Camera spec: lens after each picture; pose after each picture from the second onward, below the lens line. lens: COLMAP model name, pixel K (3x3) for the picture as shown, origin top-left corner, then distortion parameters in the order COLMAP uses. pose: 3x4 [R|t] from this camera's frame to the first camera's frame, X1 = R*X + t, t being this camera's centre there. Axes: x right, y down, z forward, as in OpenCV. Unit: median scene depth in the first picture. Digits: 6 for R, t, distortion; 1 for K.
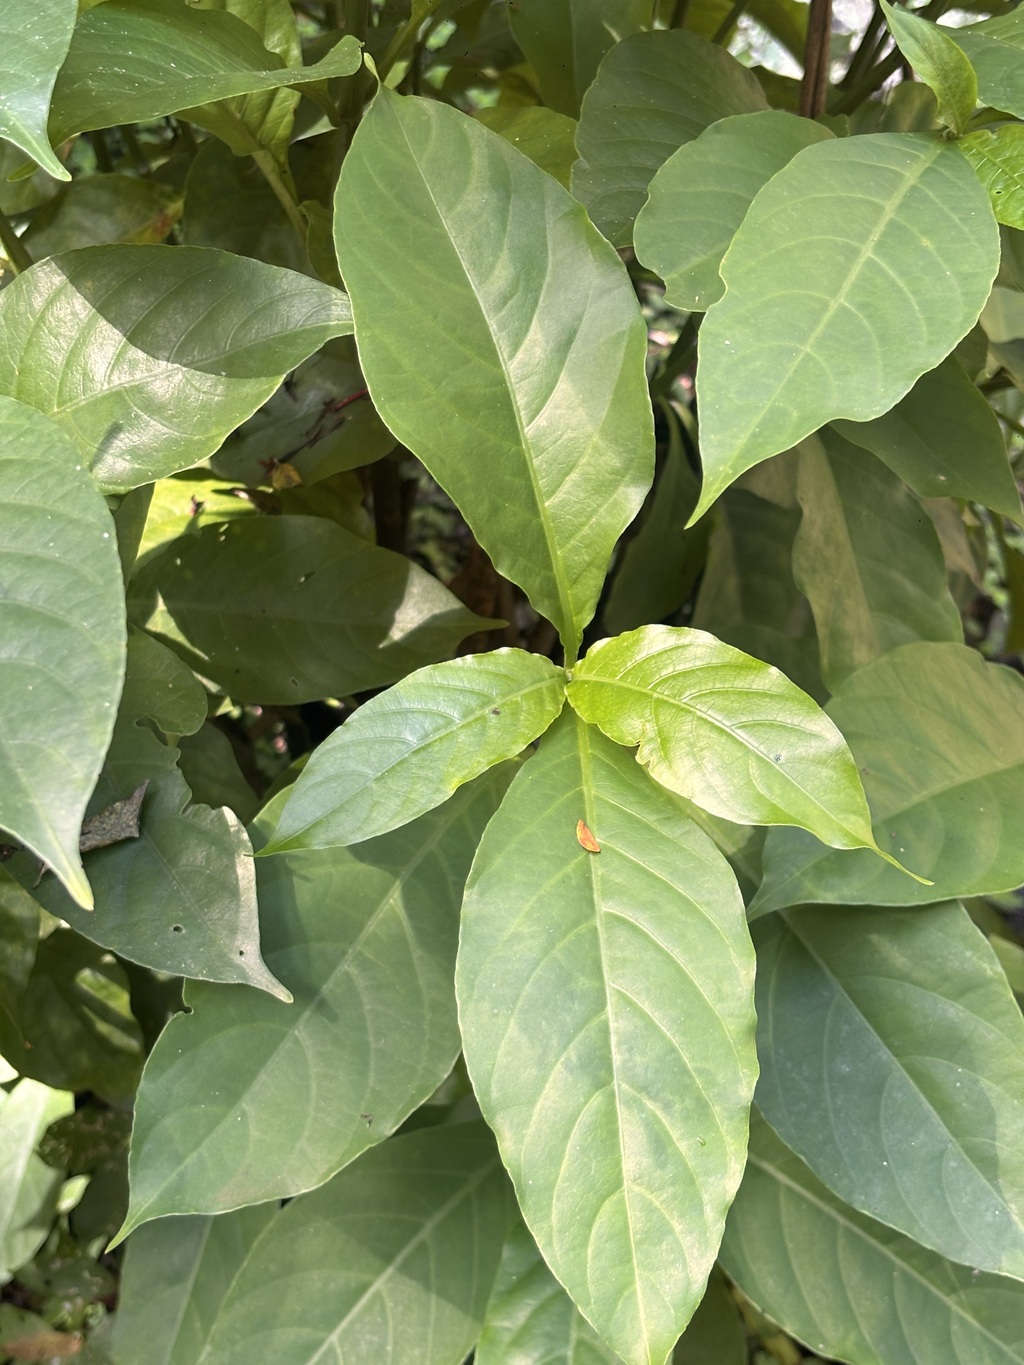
lens RADIAL K [[2076.0, 0, 477.3], [0, 2076.0, 682.3], [0, 0, 1]] dist [0.270923, -0.008413]
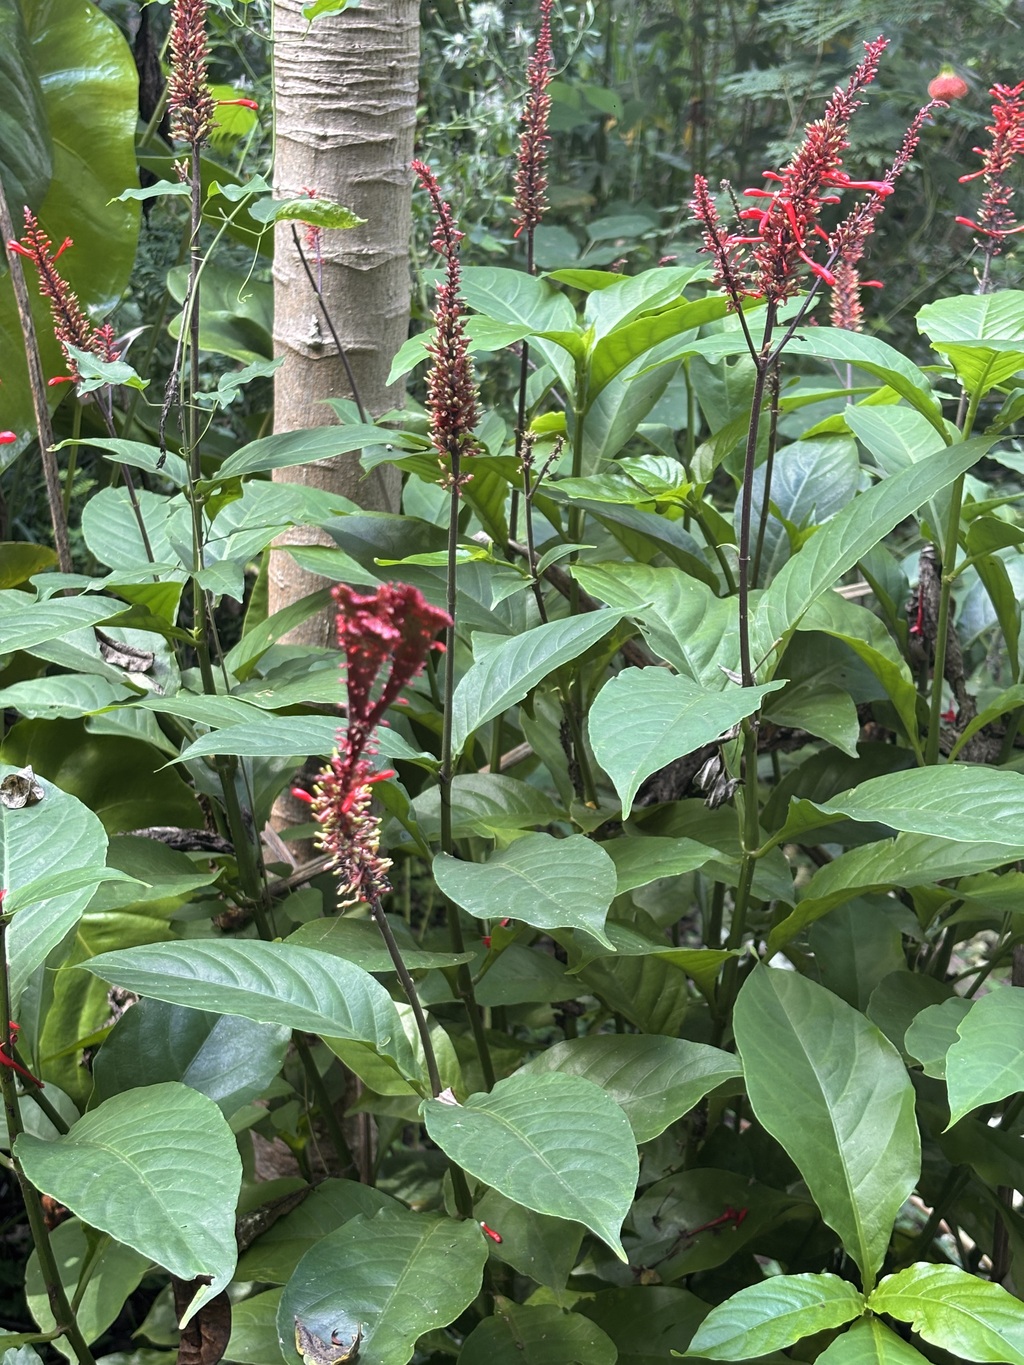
lens RADIAL K [[2071.2, 0, 512.0], [0, 2071.2, 682.5], [0, 0, 1]] dist [-0.002562, -0.036416]
pose [[0.993192, 0.043048, -0.108246, -0.076410], [-0.094254, 0.843030, -0.529544, 0.474447], [0.068458, 0.536142, 0.841347, -0.613644]]
